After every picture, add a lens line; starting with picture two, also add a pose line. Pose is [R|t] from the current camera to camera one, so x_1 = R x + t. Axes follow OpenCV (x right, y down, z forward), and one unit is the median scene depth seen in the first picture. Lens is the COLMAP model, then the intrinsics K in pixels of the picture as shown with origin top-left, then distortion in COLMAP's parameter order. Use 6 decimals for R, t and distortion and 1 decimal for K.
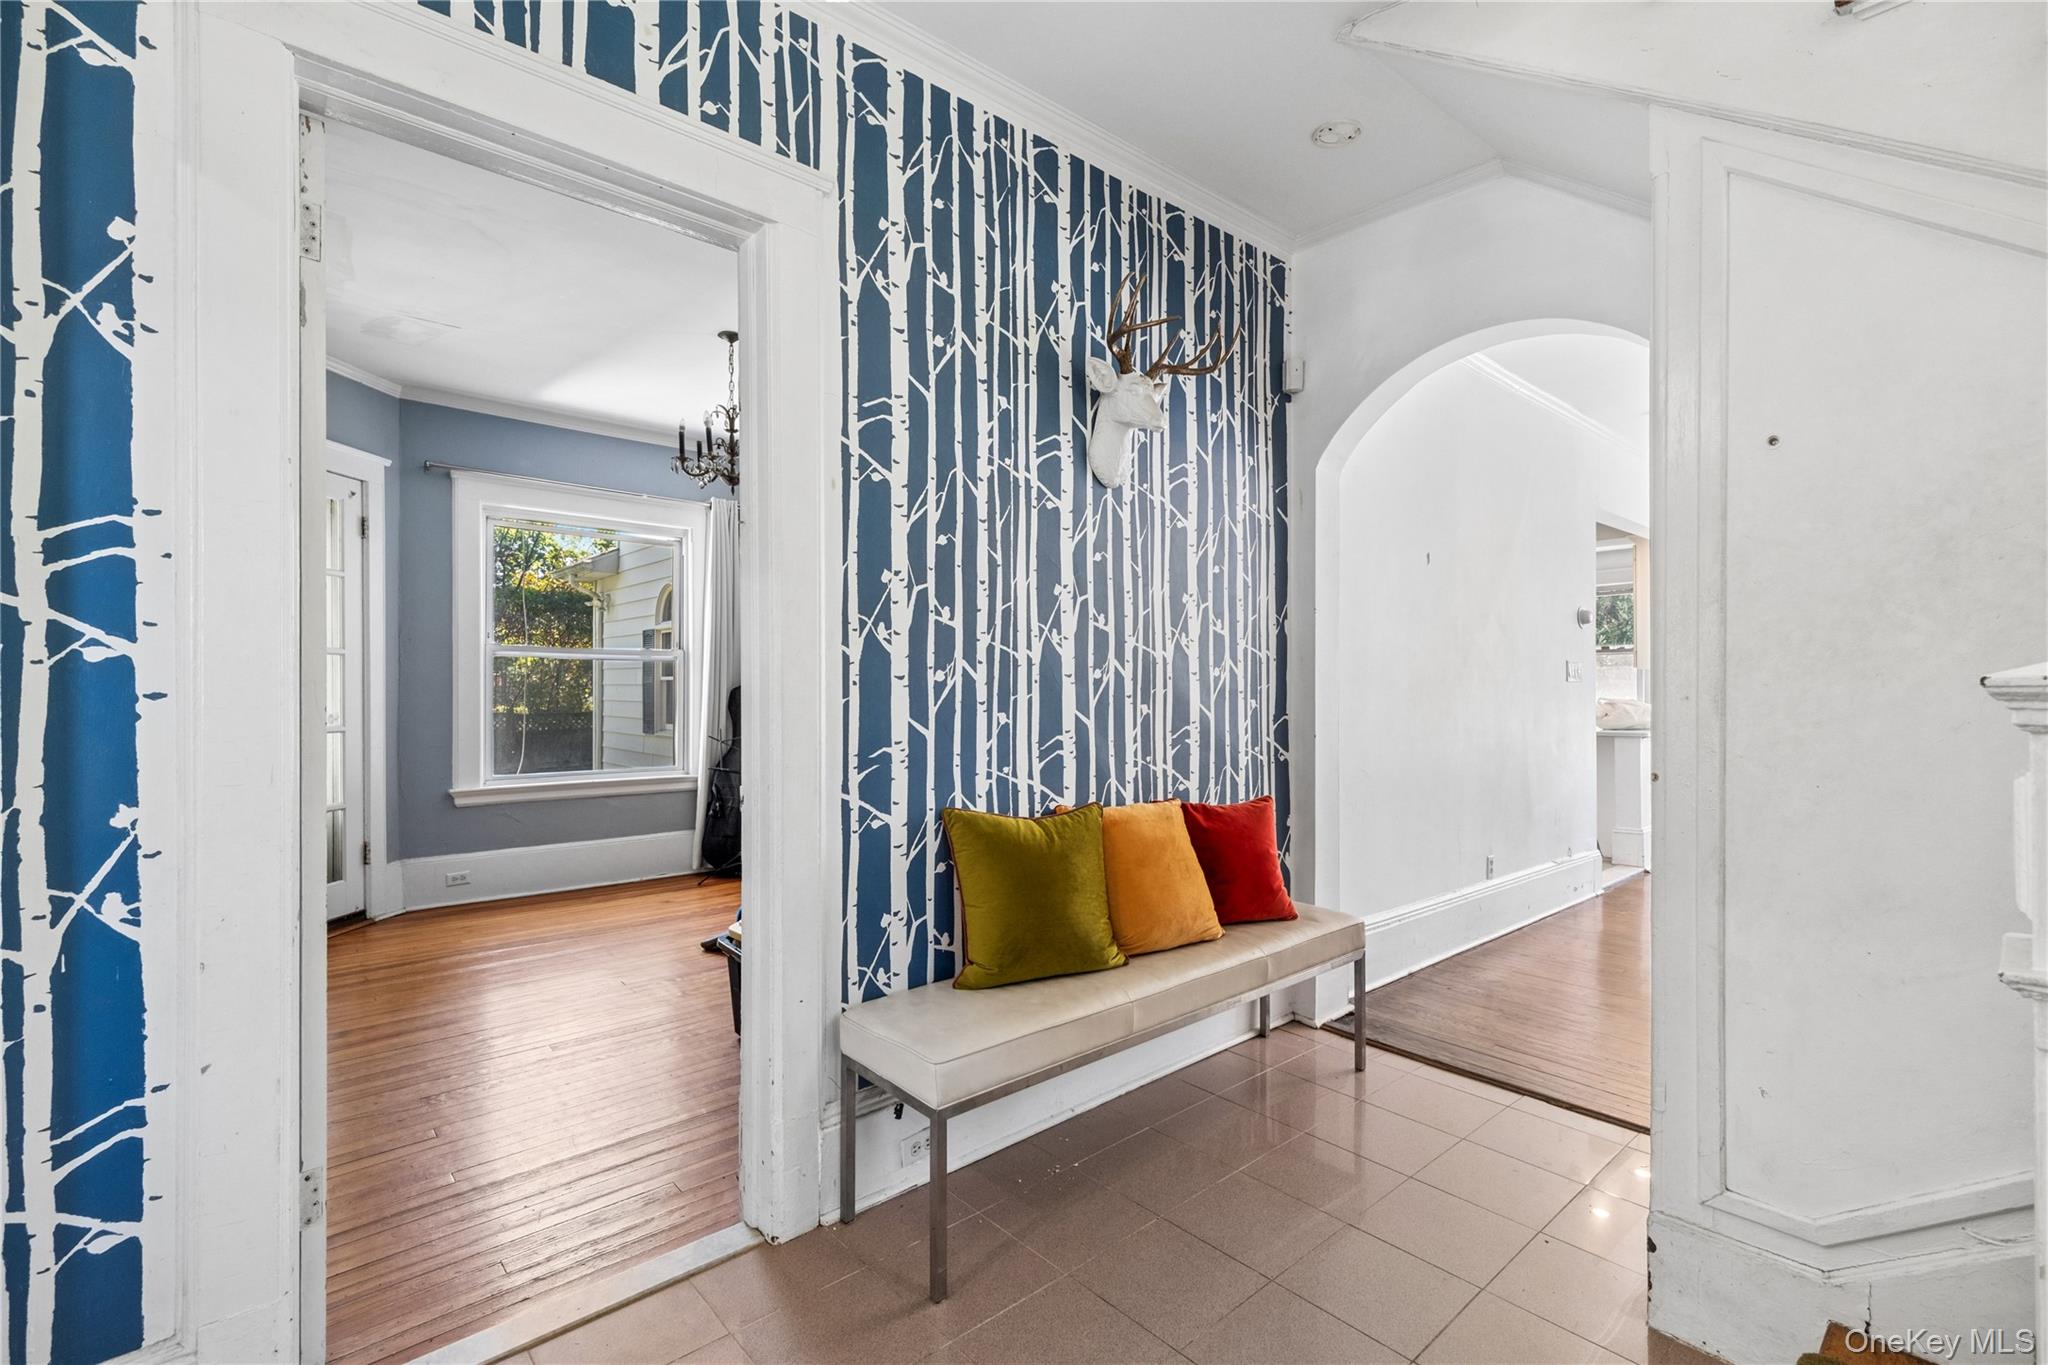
lens RADIAL K [[925.4, 0, 1022.1], [0, 925.4, 685.4], [0, 0, 1]] dist [0.001837, 0.000073]
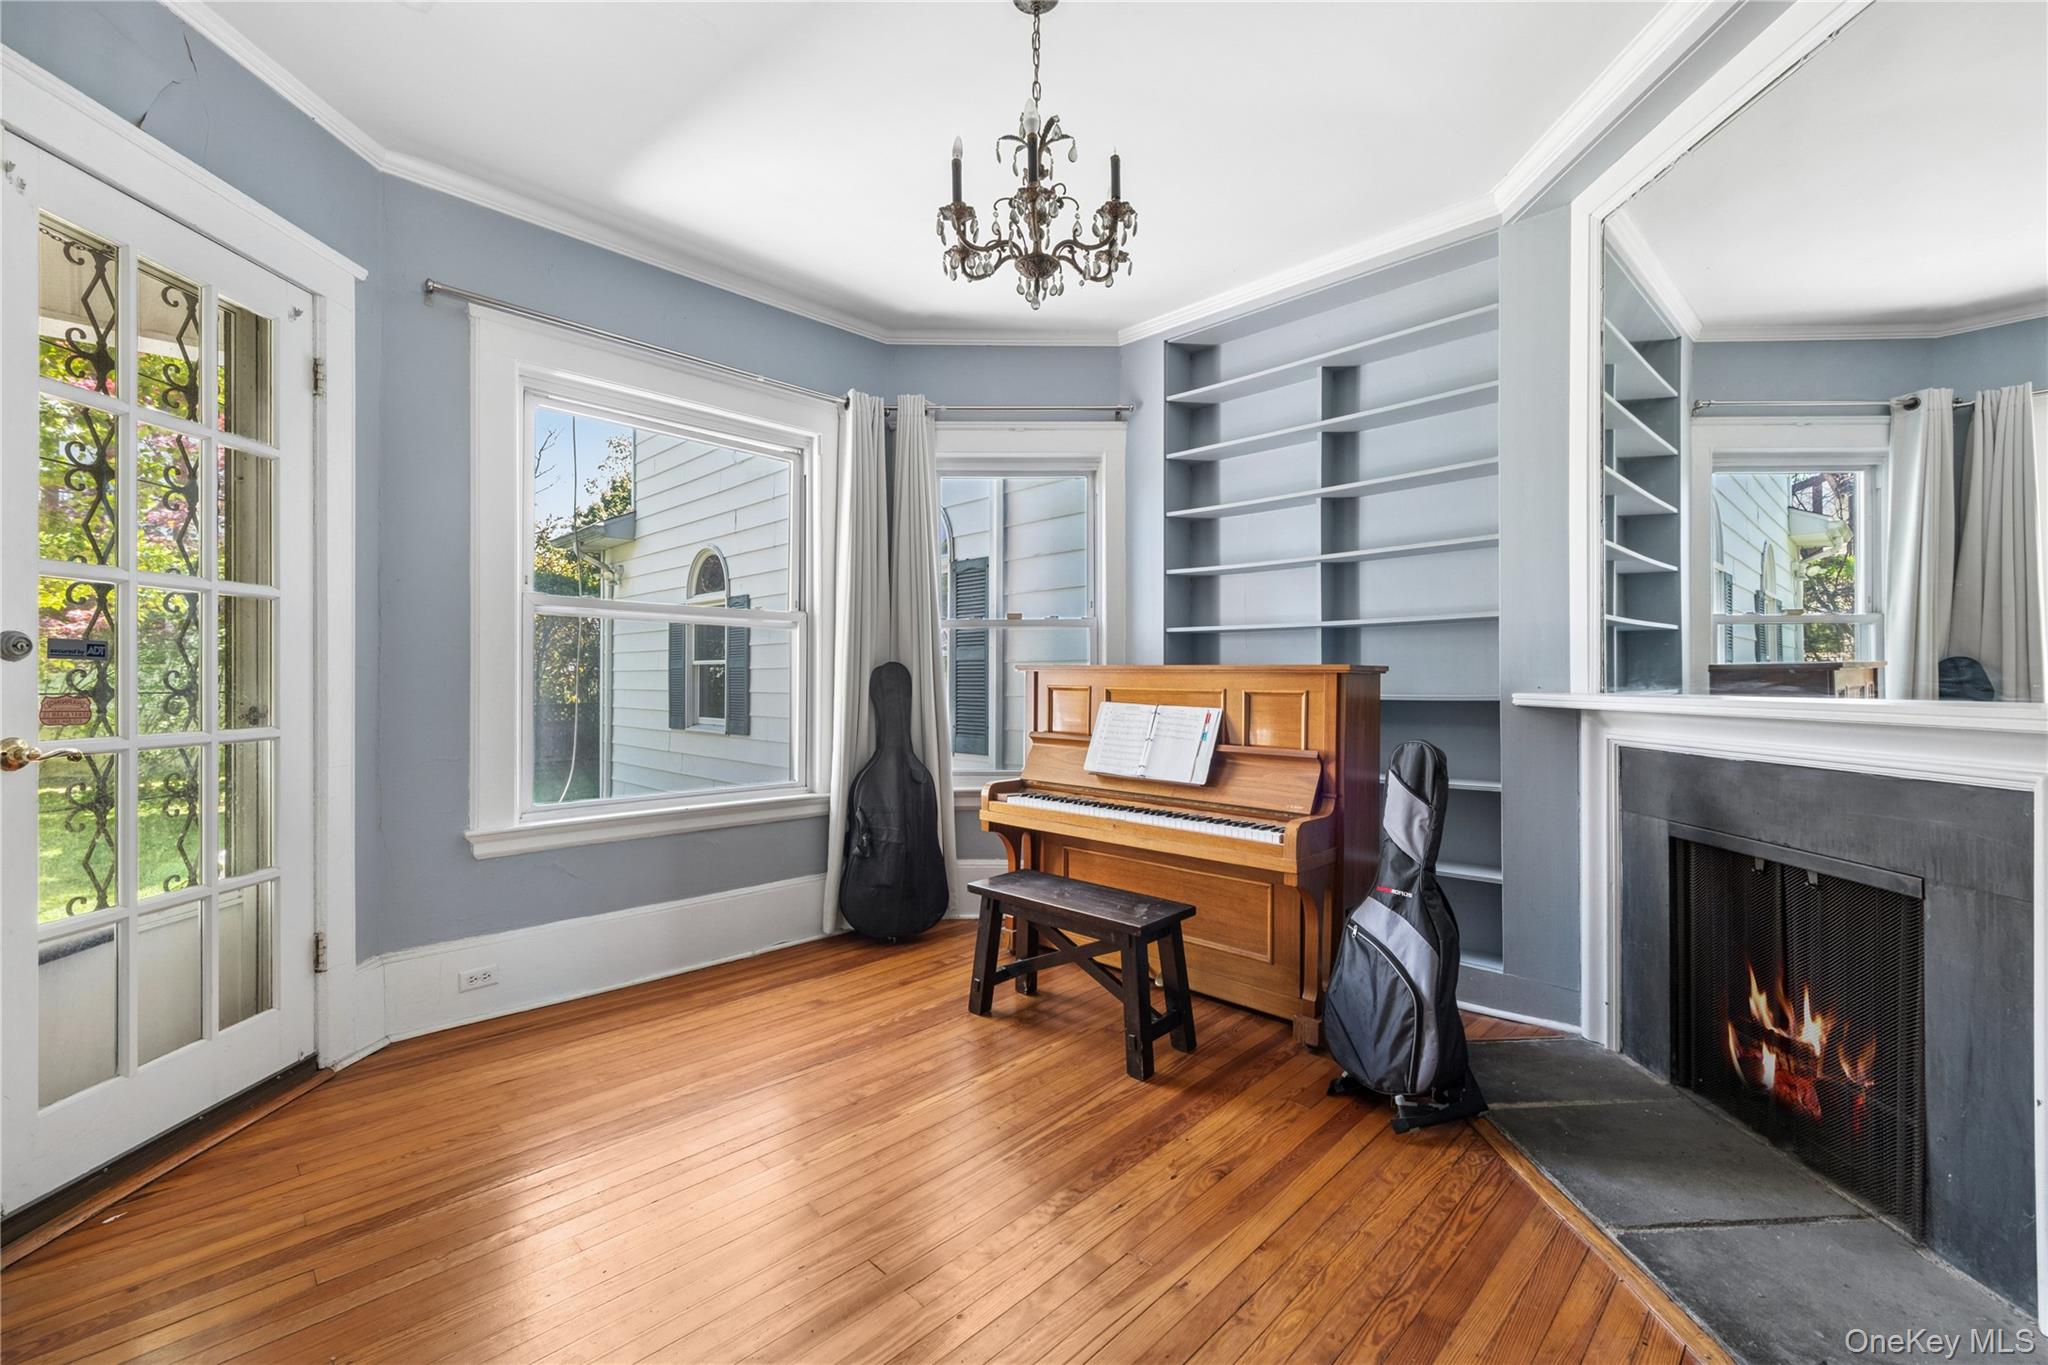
lens RADIAL K [[871.4, 0, 1025.3], [0, 871.4, 667.0], [0, 0, 1]] dist [0.005510, -0.001254]
pose [[0.998254, -0.002581, 0.059017, -0.285219], [0.003178, 0.999945, -0.010027, 0.012167], [-0.058988, 0.010197, 0.998207, 0.406741]]
